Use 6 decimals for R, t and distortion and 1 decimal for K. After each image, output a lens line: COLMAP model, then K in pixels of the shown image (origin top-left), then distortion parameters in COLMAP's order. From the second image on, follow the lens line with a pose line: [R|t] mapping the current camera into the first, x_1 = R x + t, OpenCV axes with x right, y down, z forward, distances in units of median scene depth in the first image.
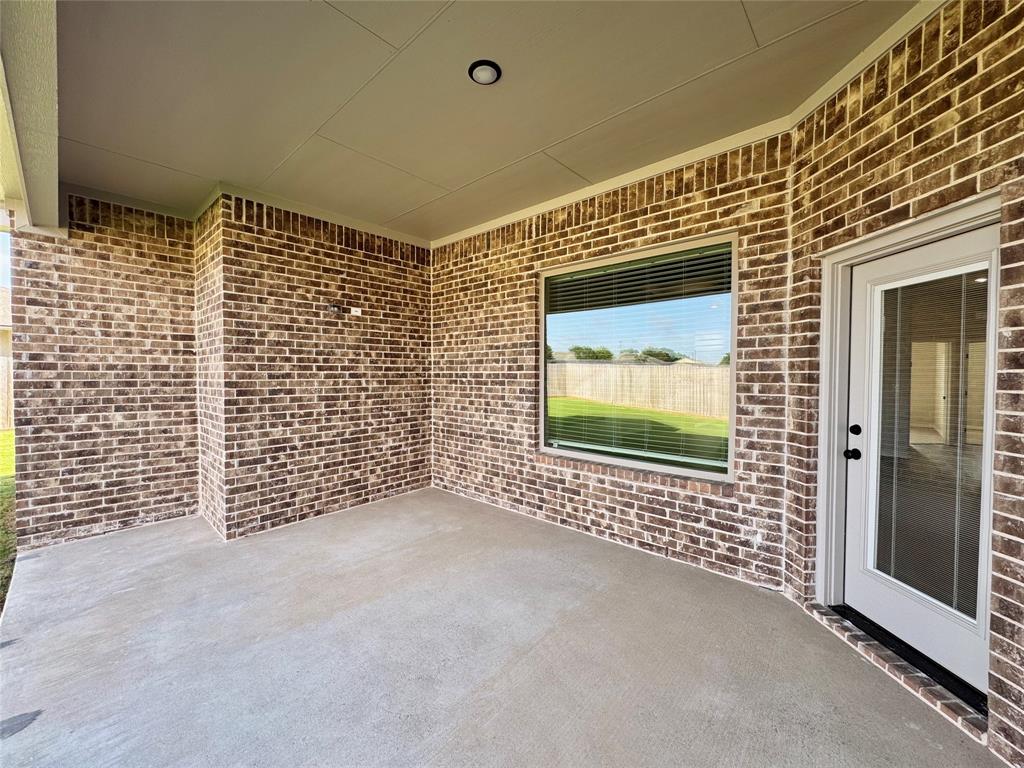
lens RADIAL K [[408.6, 0, 512.0], [0, 408.6, 384.0], [0, 0, 1]] dist [-0.002664, 0.000651]
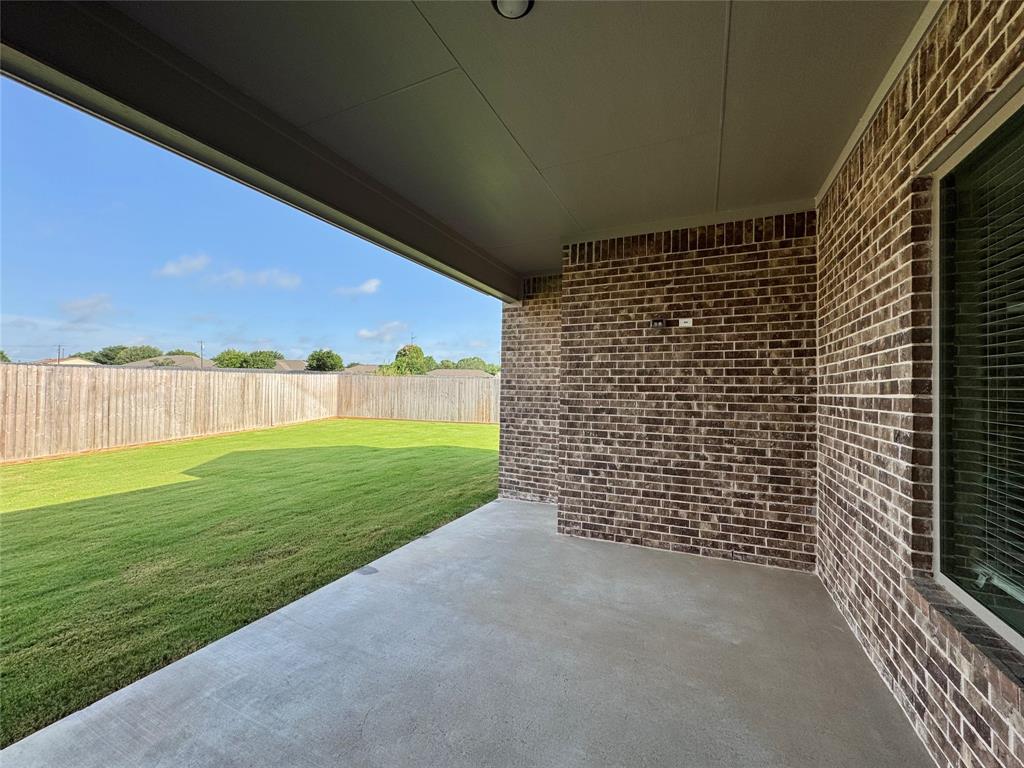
lens RADIAL K [[408.6, 0, 512.0], [0, 408.6, 384.0], [0, 0, 1]] dist [-0.002664, 0.000651]
pose [[0.294028, -0.011890, -0.955723, 0.370703], [-0.040780, 0.998856, -0.024973, -0.014105], [0.954926, 0.046317, 0.293207, 0.458478]]
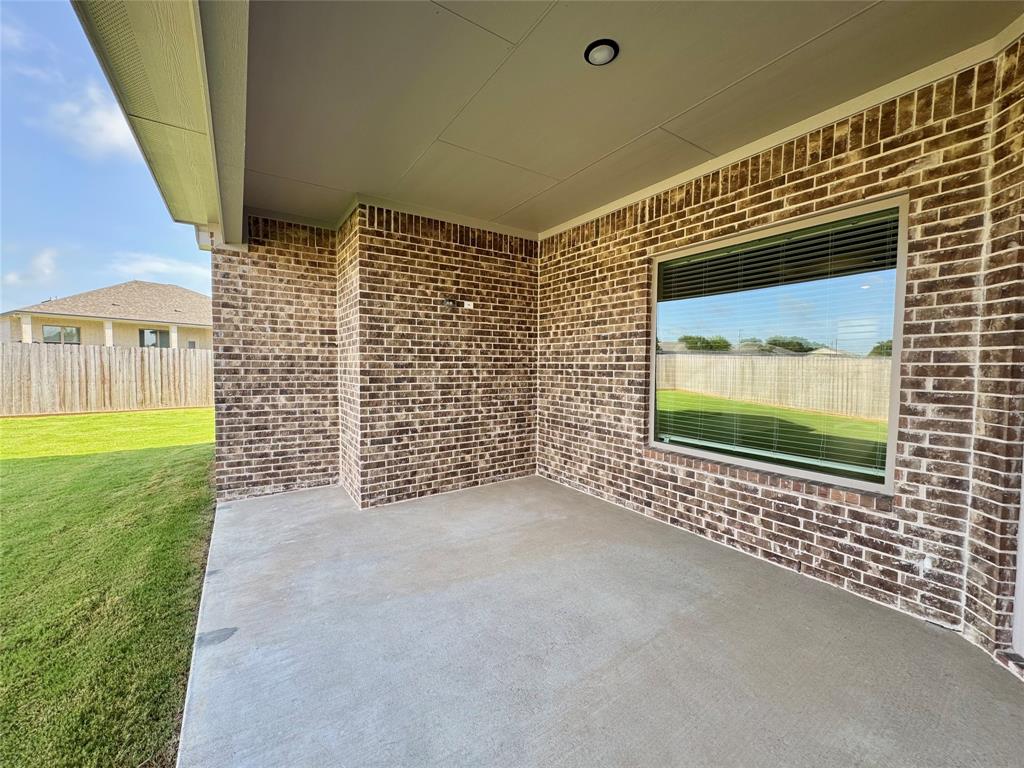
lens RADIAL K [[408.6, 0, 512.0], [0, 408.6, 384.0], [0, 0, 1]] dist [-0.002664, 0.000651]
pose [[0.969697, 0.016716, -0.243739, -0.013065], [-0.011498, 0.999674, 0.022816, 0.001688], [0.244041, -0.019323, 0.969573, -0.003008]]
